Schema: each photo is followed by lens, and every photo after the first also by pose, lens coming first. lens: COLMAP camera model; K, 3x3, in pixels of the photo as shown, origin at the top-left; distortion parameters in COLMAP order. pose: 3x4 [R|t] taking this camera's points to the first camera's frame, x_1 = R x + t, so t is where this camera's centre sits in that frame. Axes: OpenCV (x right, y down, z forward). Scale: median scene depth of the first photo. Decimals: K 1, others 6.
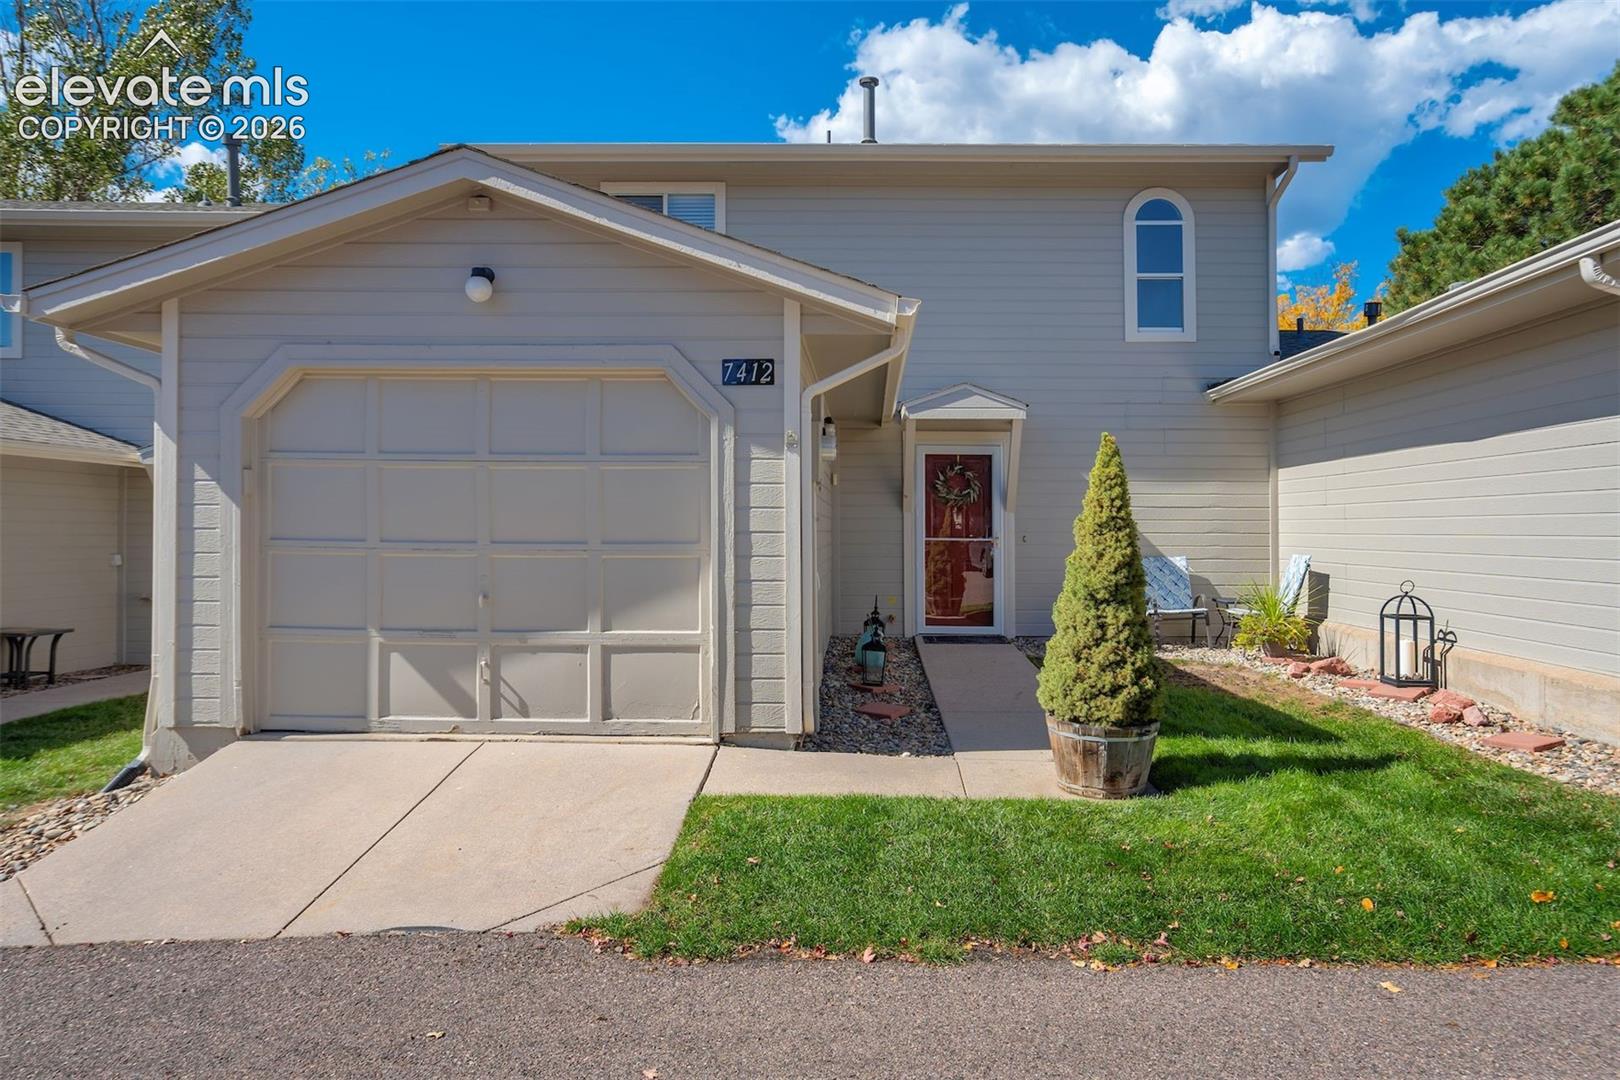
lens RADIAL K [[1052.5, 0, 810.0], [0, 1052.5, 540.0], [0, 0, 1]] dist [-0.005570, 0.000462]
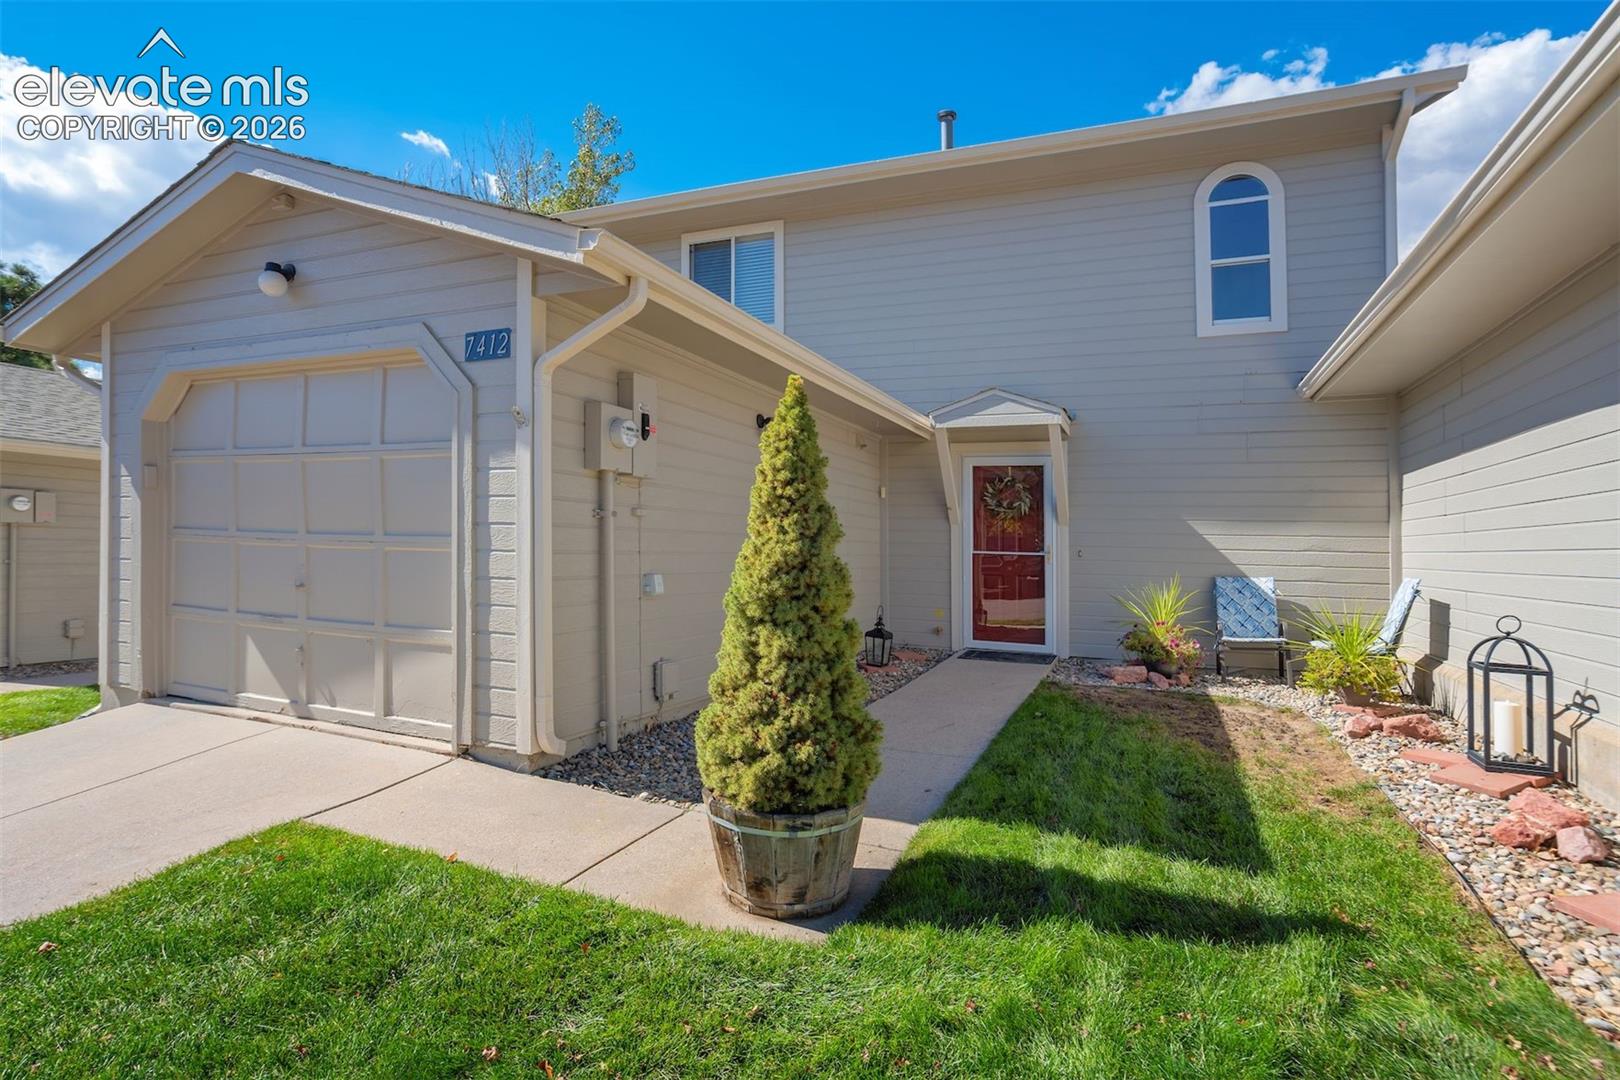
lens RADIAL K [[778.6, 0, 809.9], [0, 778.6, 547.3], [0, 0, 1]] dist [-0.026804, 0.010612]
pose [[0.928752, 0.017024, -0.370312, 0.337534], [-0.023619, 0.999633, -0.013282, 0.011569], [0.369950, 0.021082, 0.928813, 0.374058]]
